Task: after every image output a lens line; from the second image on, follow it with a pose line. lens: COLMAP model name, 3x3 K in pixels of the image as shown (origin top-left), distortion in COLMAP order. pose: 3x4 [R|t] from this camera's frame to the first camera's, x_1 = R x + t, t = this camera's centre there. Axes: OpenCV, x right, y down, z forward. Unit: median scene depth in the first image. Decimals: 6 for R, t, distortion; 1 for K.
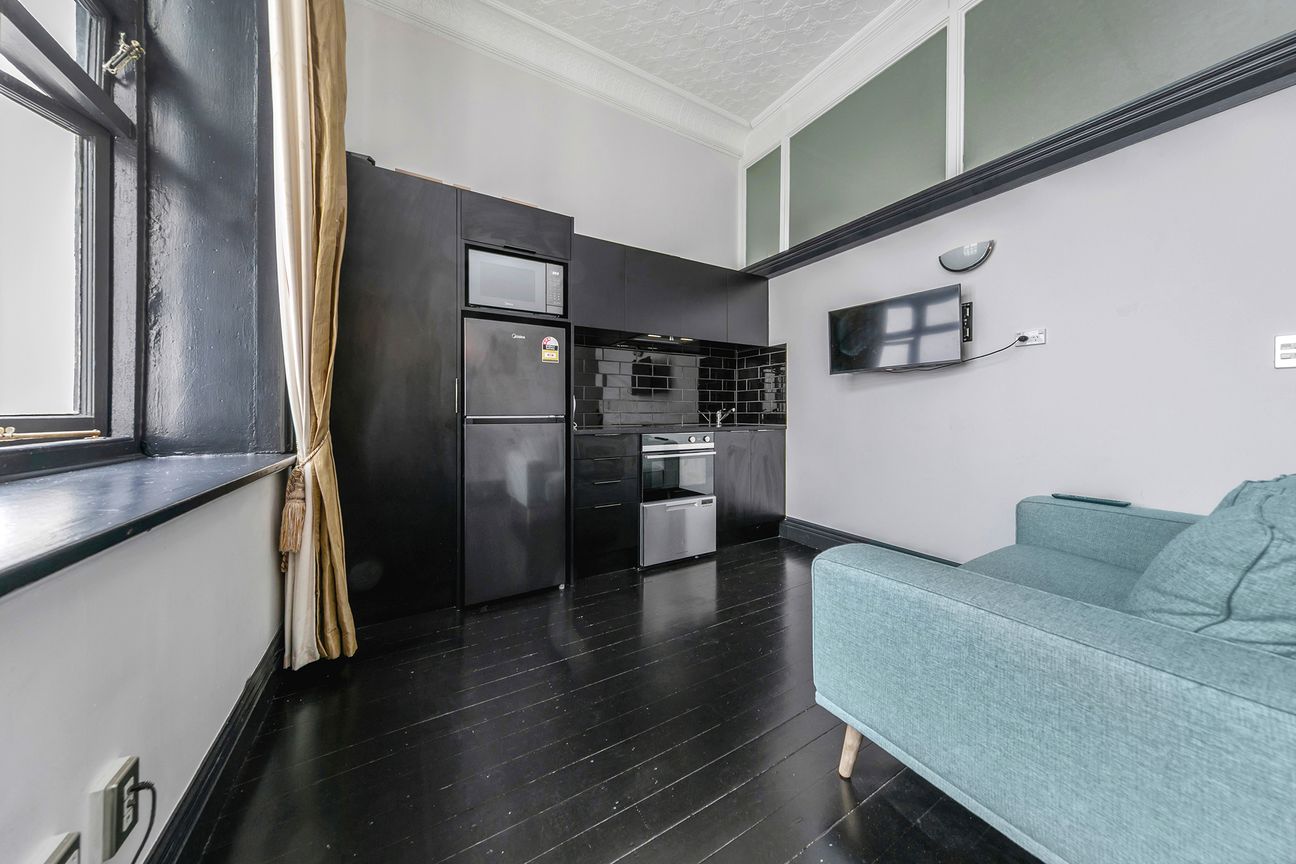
lens RADIAL K [[412.8, 0, 645.6], [0, 412.8, 417.5], [0, 0, 1]] dist [-0.000288, -0.000022]
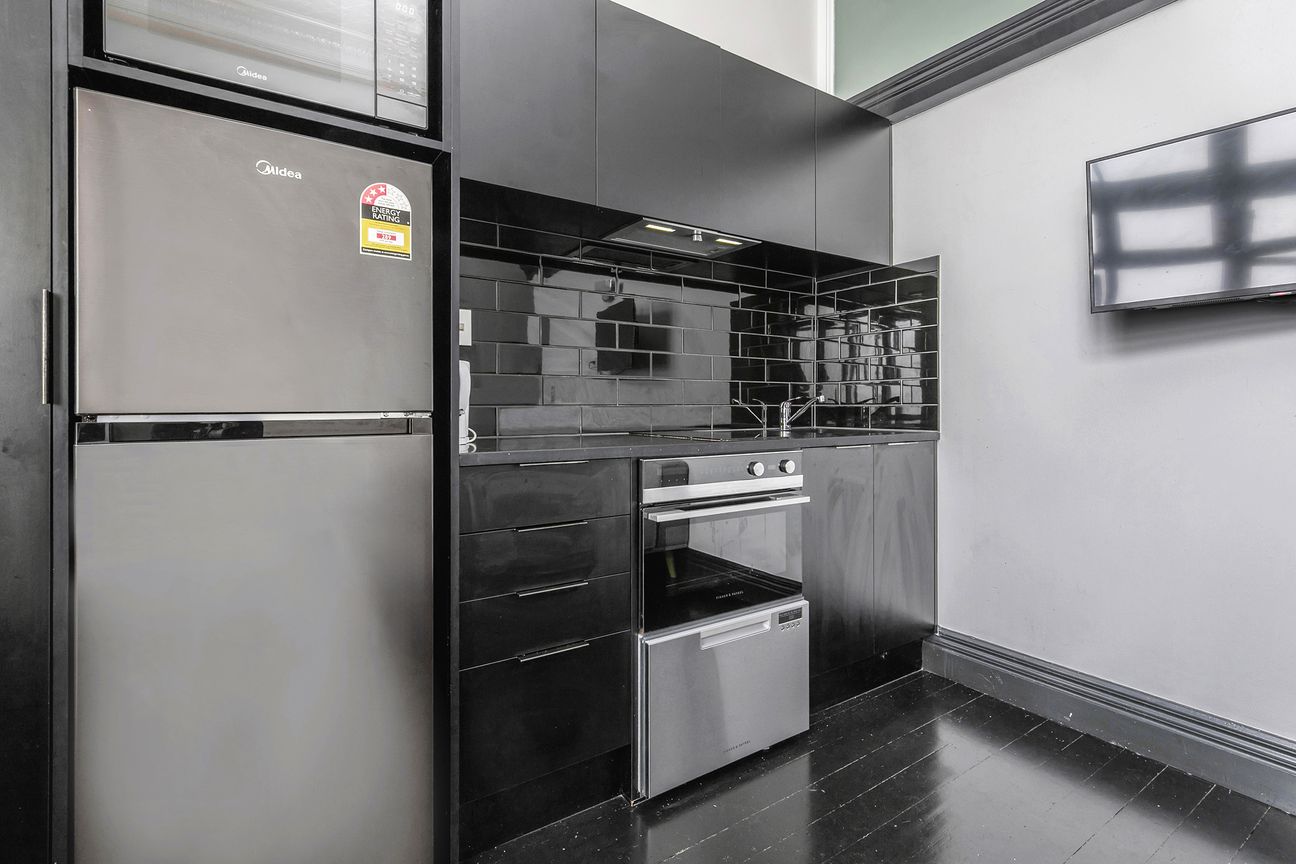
lens RADIAL K [[610.2, 0, 644.6], [0, 610.2, 412.7], [0, 0, 1]] dist [-0.000383, -0.000086]
pose [[0.997853, -0.001455, 0.065473, -0.039833], [0.001466, 0.999999, -0.000125, -0.003450], [-0.065472, 0.000221, 0.997854, 0.381022]]
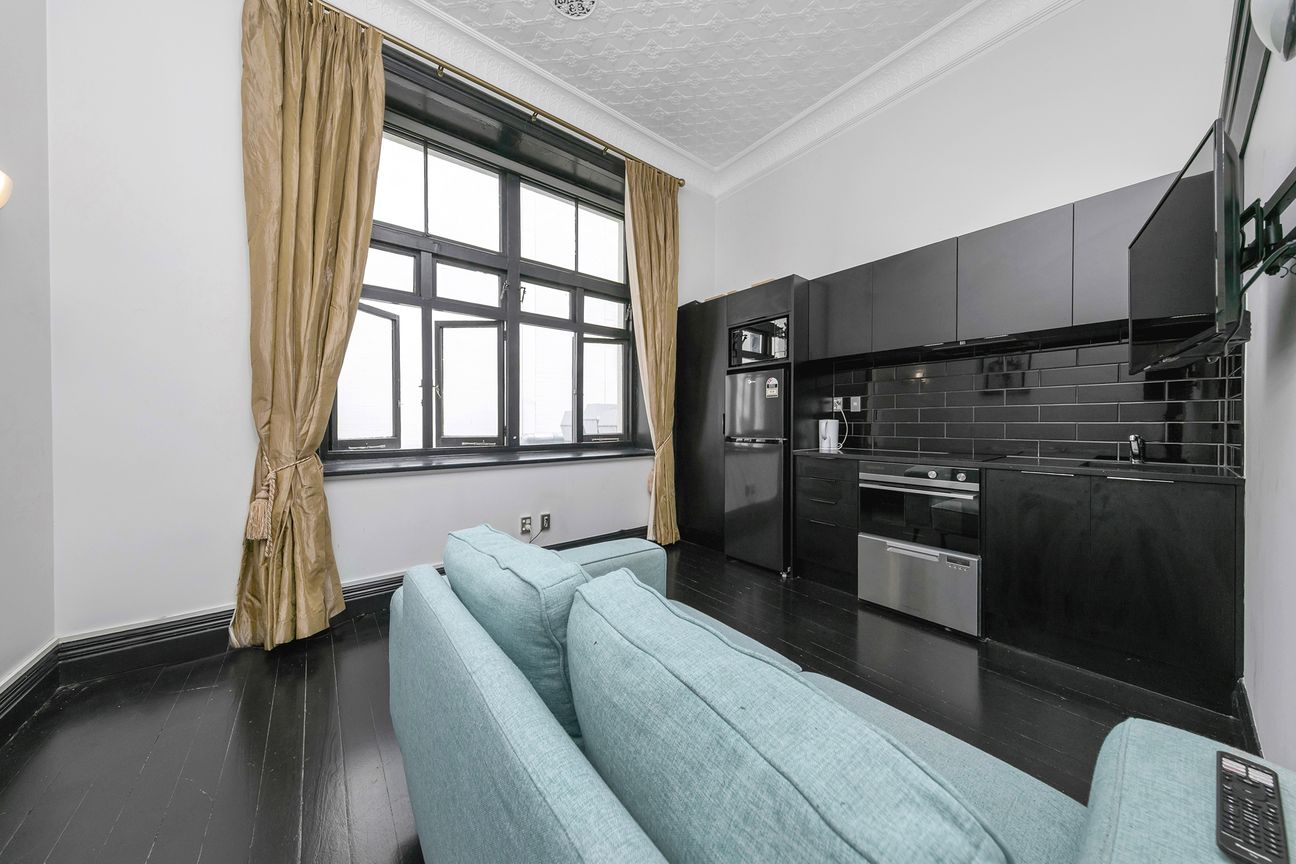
lens RADIAL K [[412.8, 0, 645.6], [0, 412.8, 417.5], [0, 0, 1]] dist [-0.000288, -0.000022]
pose [[0.142904, -0.002336, -0.989734, 0.794899], [0.001486, 0.999997, -0.002146, -0.053422], [0.989735, -0.001164, 0.142907, 0.330954]]
